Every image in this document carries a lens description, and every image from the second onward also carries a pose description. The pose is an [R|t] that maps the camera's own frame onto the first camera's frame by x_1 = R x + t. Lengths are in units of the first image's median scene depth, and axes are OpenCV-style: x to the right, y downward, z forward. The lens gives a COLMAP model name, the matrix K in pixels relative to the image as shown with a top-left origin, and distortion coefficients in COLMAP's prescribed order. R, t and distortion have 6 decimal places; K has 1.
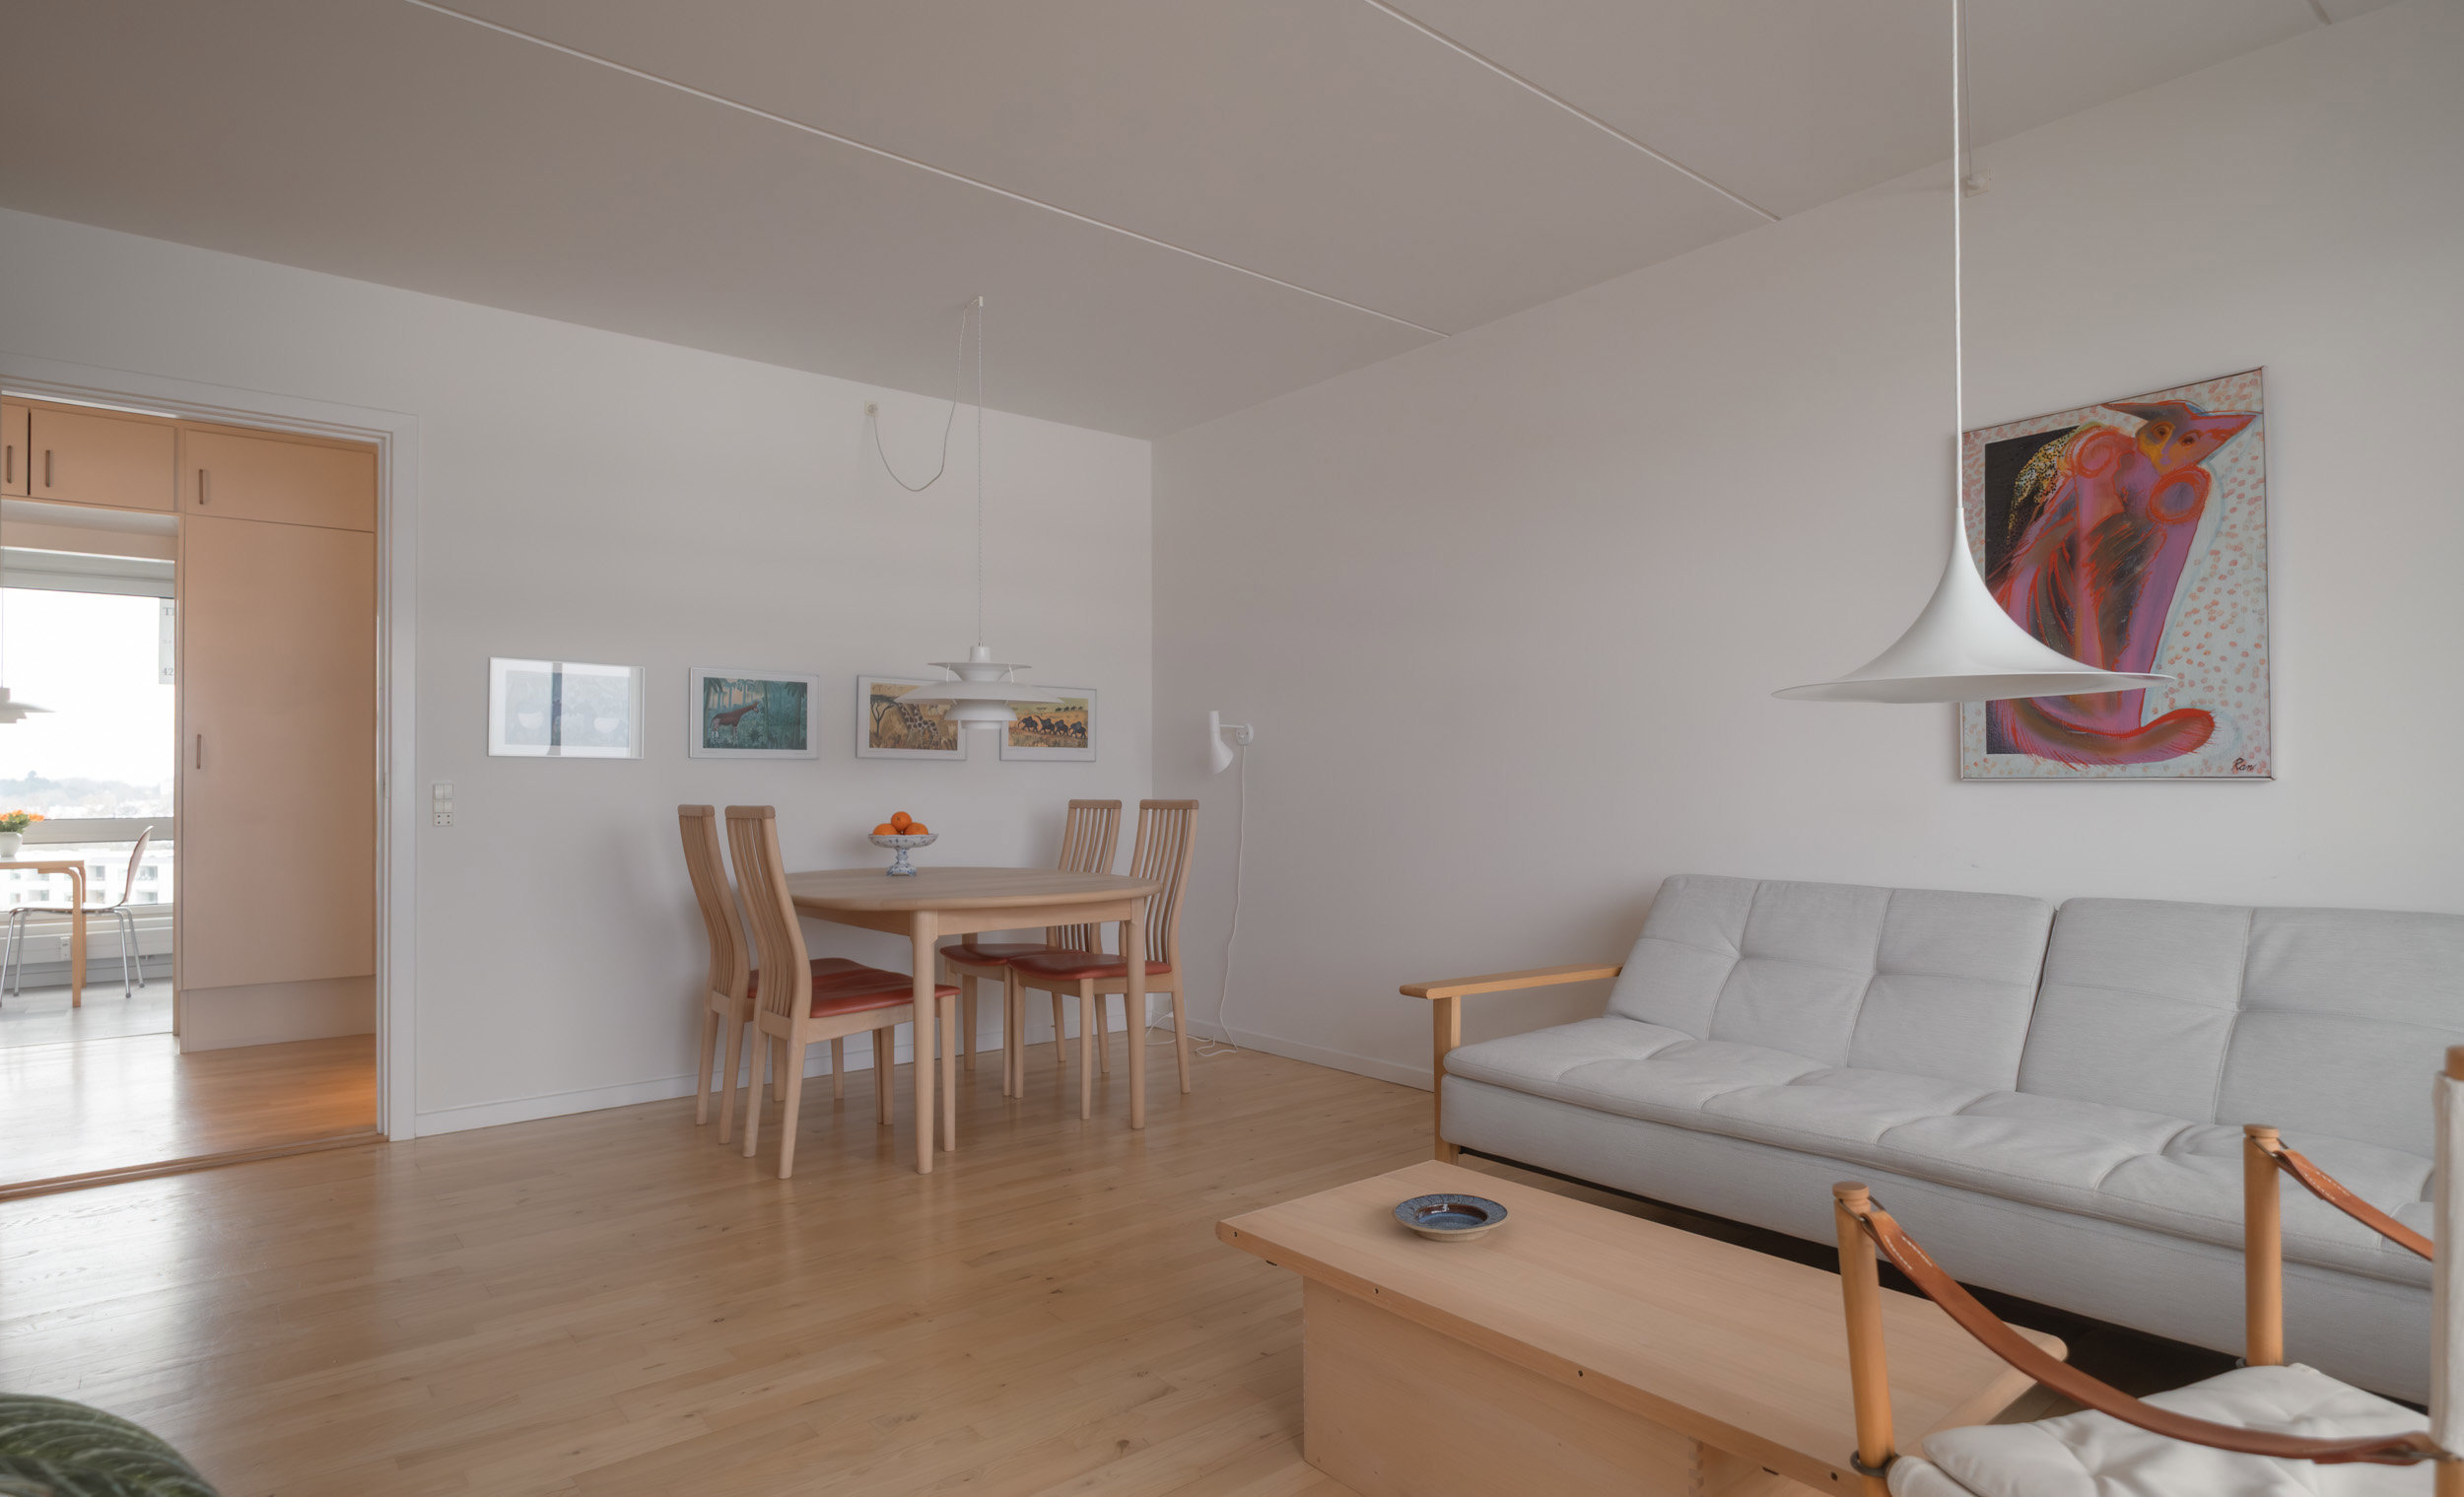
lens RADIAL K [[1321.3, 0, 1361.2], [0, 1321.3, 774.2], [0, 0, 1]] dist [0.001432, -0.002378]
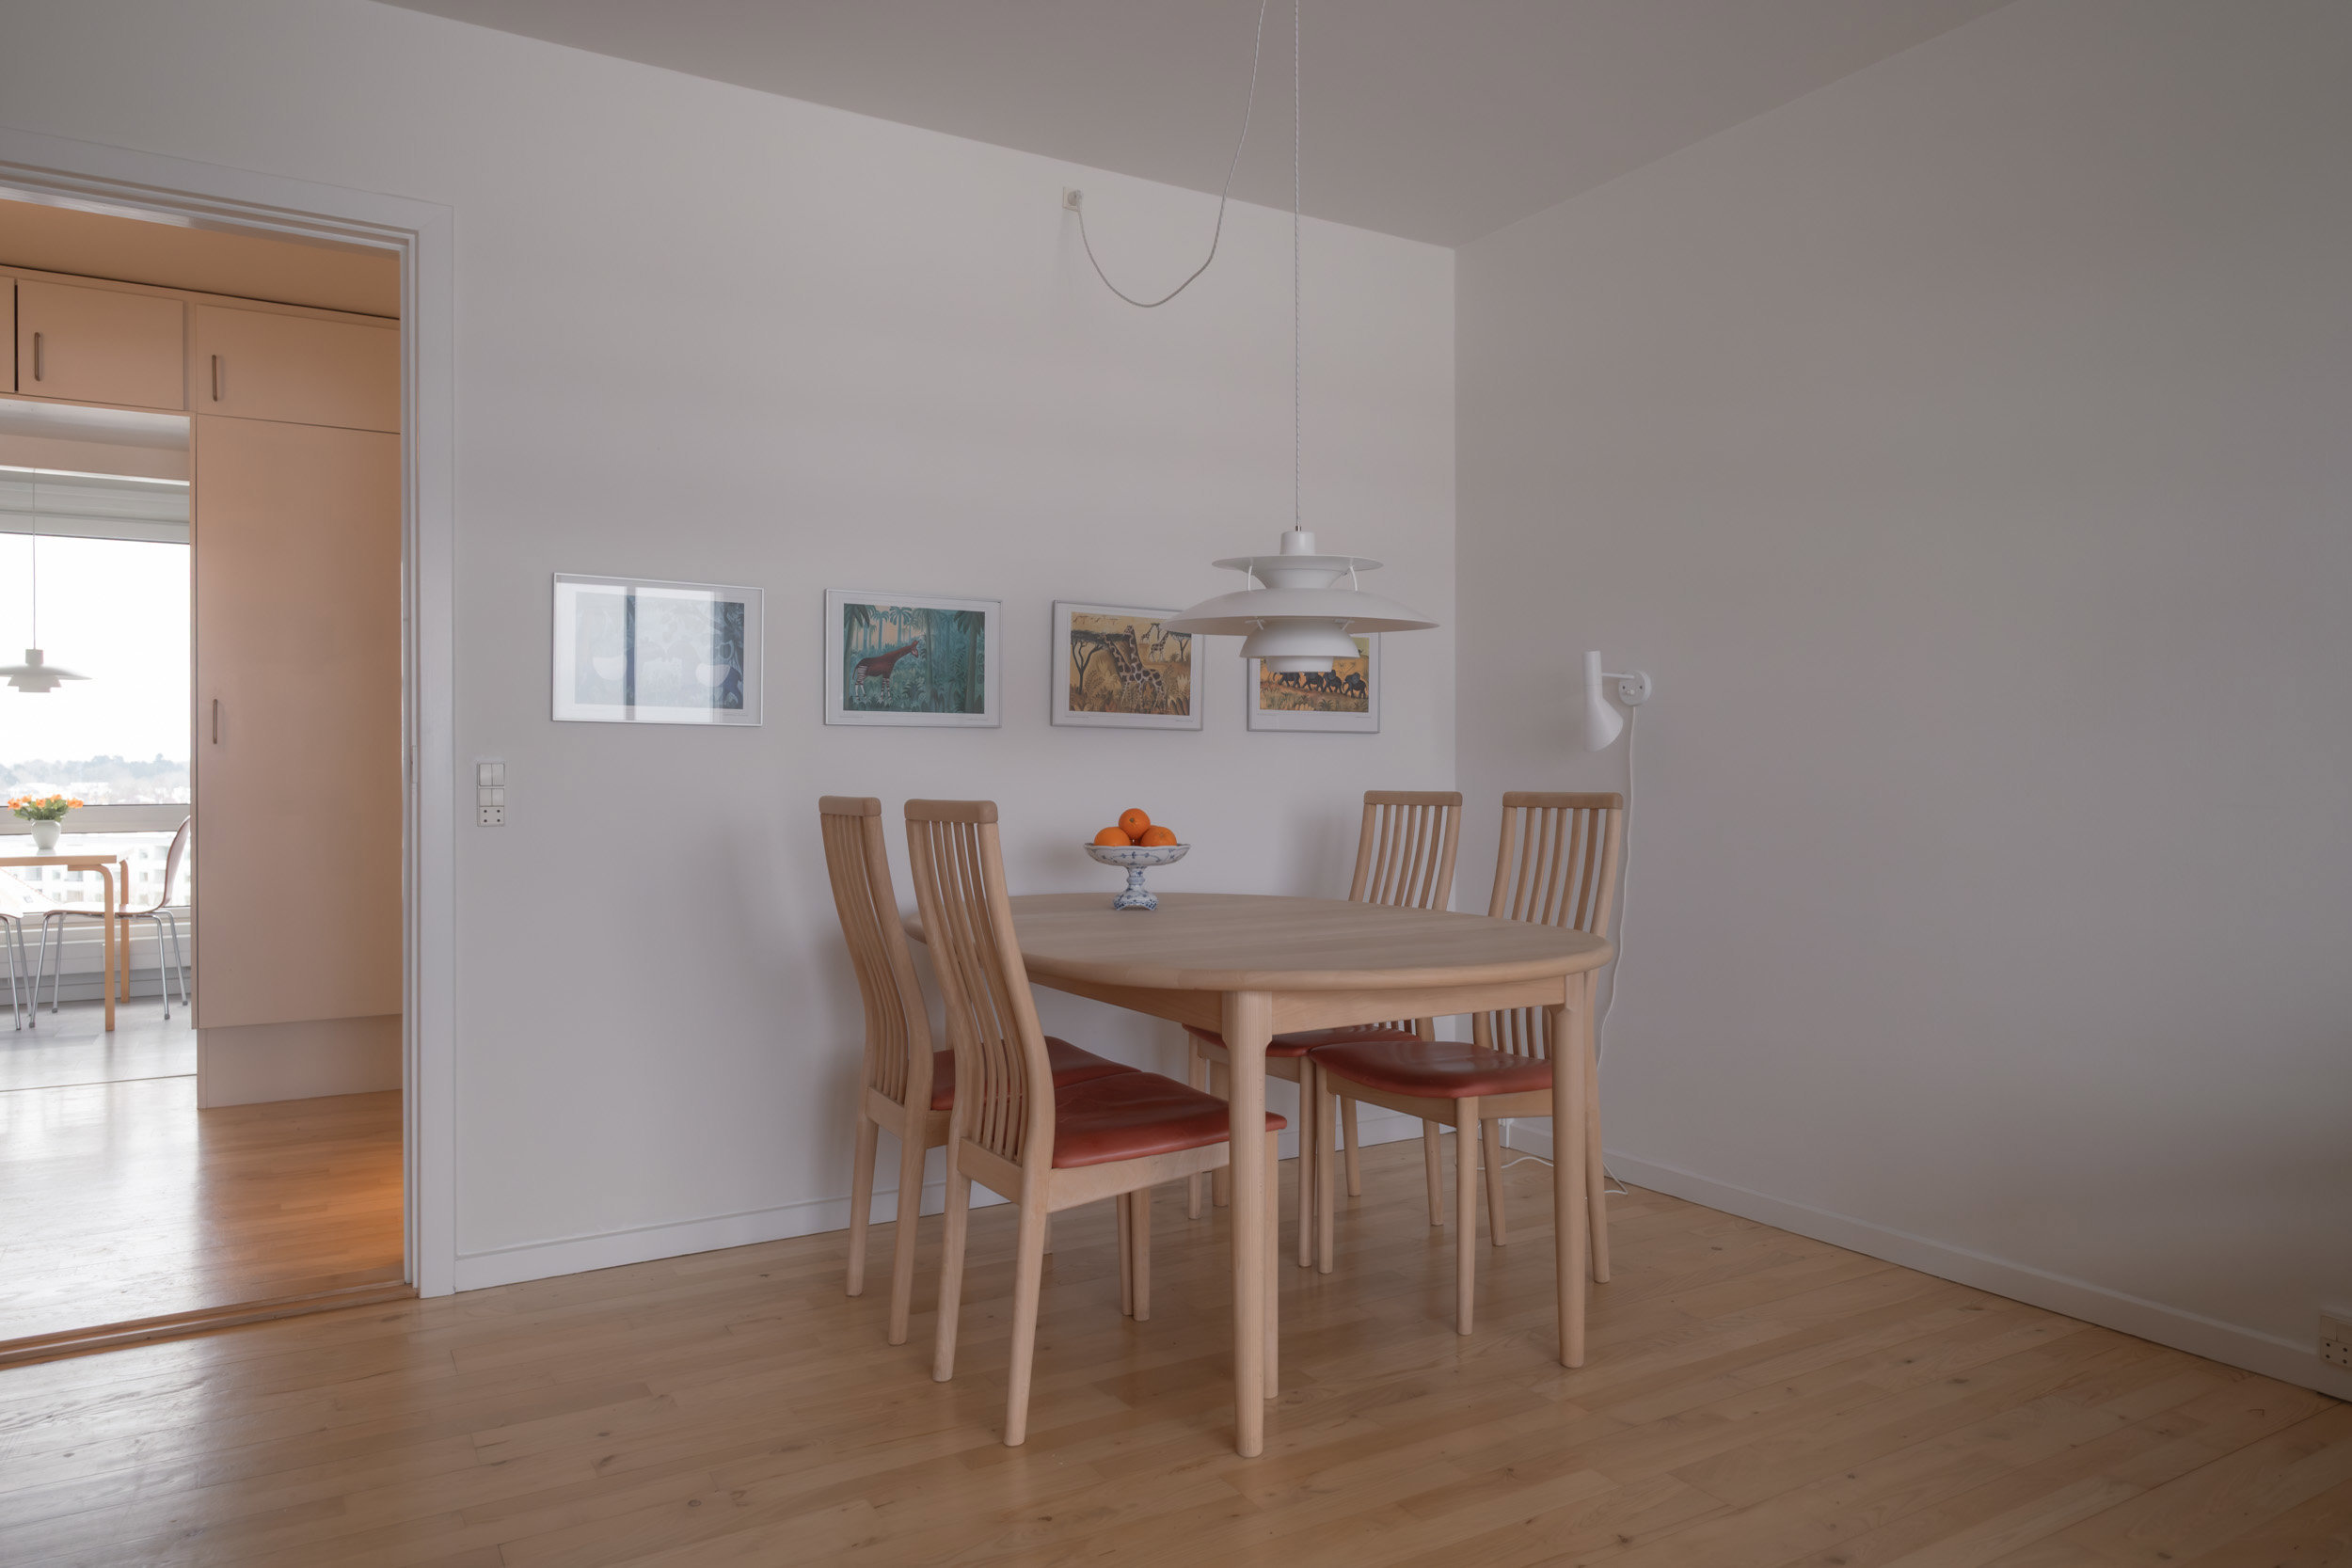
lens RADIAL K [[1520.9, 0, 1175.7], [0, 1520.9, 786.3], [0, 0, 1]] dist [0.002430, 0.004535]
pose [[0.980723, 0.005630, -0.195324, -0.182827], [-0.002123, 0.999833, 0.018160, 0.004315], [0.195394, -0.017396, 0.980571, 0.279367]]
